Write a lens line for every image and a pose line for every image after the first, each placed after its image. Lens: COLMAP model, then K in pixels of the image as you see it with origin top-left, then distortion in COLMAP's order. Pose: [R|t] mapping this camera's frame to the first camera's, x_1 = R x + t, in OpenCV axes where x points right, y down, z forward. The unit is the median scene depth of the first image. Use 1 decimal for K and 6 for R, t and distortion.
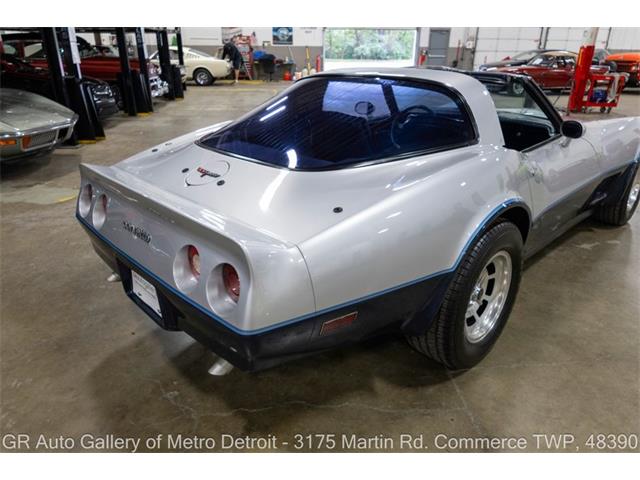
lens RADIAL K [[499.3, 0, 320.6], [0, 499.3, 225.6], [0, 0, 1]] dist [0.011291, 0.007025]
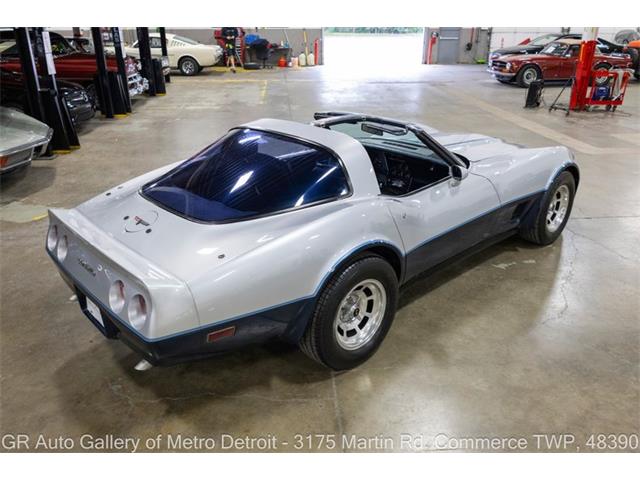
lens RADIAL K [[584.2, 0, 321.7], [0, 584.2, 219.5], [0, 0, 1]] dist [0.006328, -0.014152]
pose [[0.999672, 0.000433, -0.025604, 0.143147], [-0.000463, 0.999999, -0.001173, -0.052458], [0.025604, 0.001185, 0.999671, -0.266661]]
